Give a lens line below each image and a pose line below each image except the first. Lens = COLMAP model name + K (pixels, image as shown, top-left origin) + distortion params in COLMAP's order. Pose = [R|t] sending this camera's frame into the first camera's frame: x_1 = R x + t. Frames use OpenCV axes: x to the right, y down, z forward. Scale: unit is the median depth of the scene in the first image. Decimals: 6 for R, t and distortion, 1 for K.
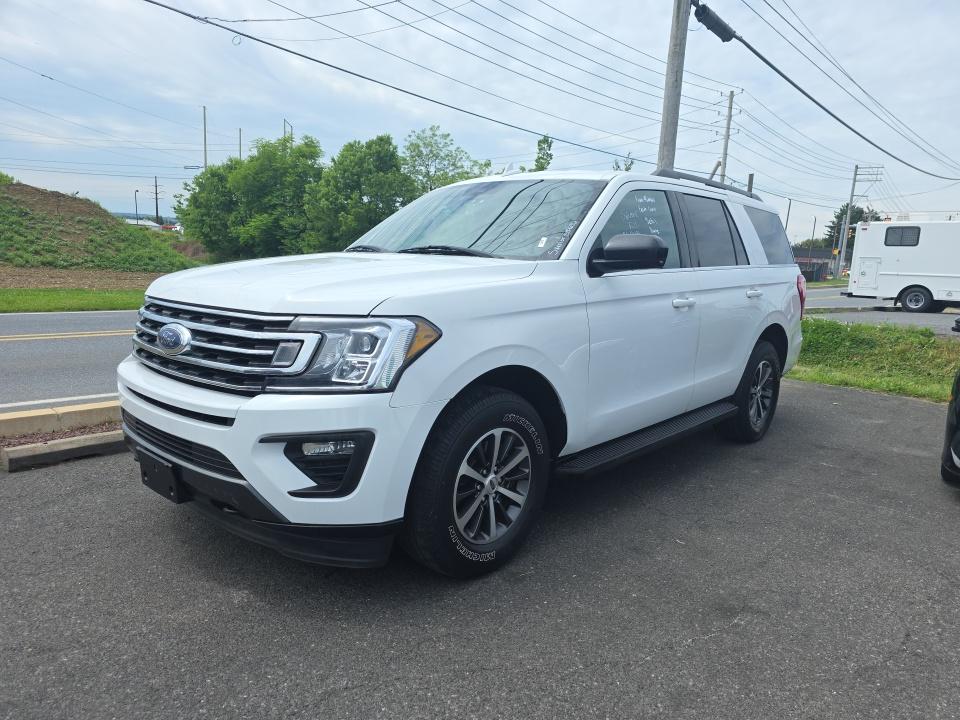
lens RADIAL K [[676.0, 0, 494.3], [0, 676.0, 364.4], [0, 0, 1]] dist [0.056393, -0.054390]
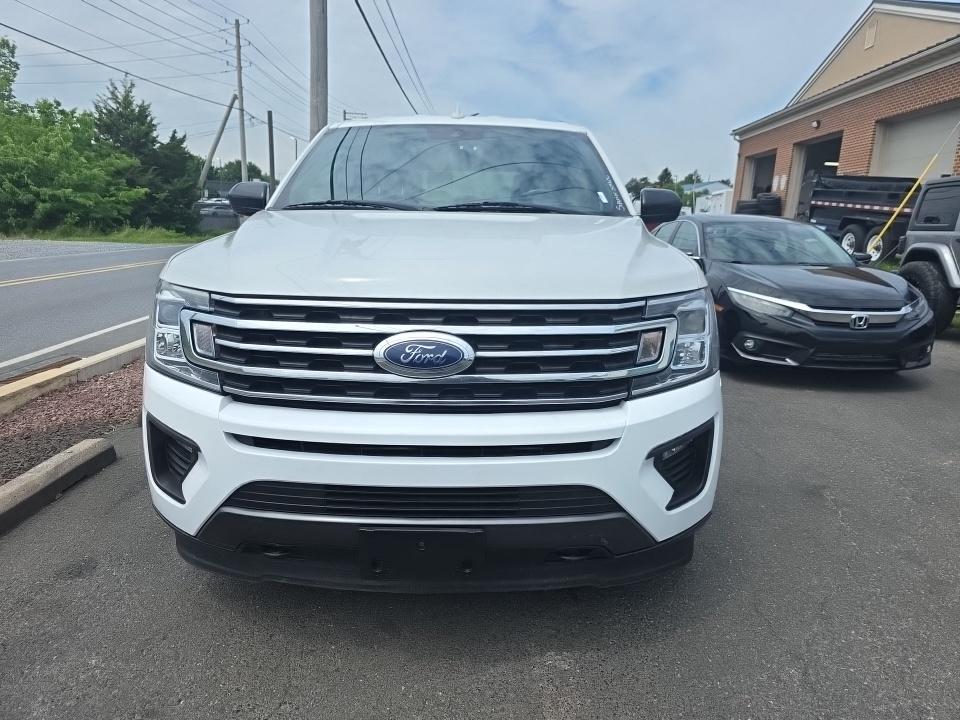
lens RADIAL K [[667.3, 0, 493.1], [0, 667.3, 355.7], [0, 0, 1]] dist [0.058871, -0.055156]
pose [[0.726952, -0.164754, 0.666631, -0.885387], [0.110894, 0.986215, 0.122809, -0.112401], [-0.677675, -0.015351, 0.735201, 0.479743]]
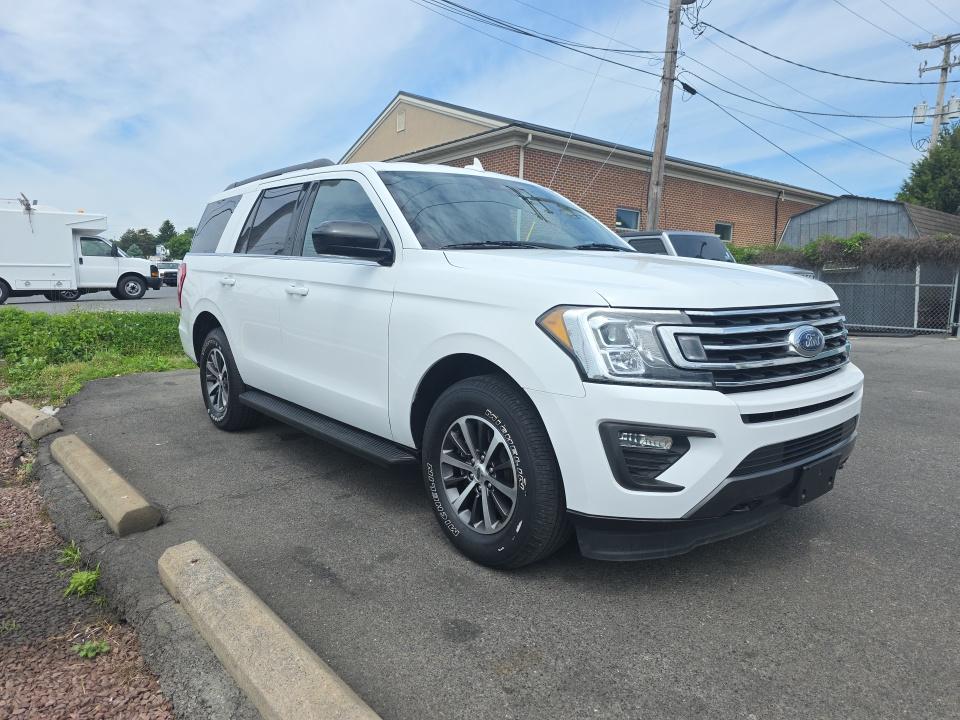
lens RADIAL K [[667.3, 0, 493.1], [0, 667.3, 355.7], [0, 0, 1]] dist [0.058871, -0.055156]
pose [[0.091766, -0.156685, 0.983376, -1.509655], [0.148661, 0.978632, 0.142057, -0.227237], [-0.984621, 0.133153, 0.113098, 1.368990]]
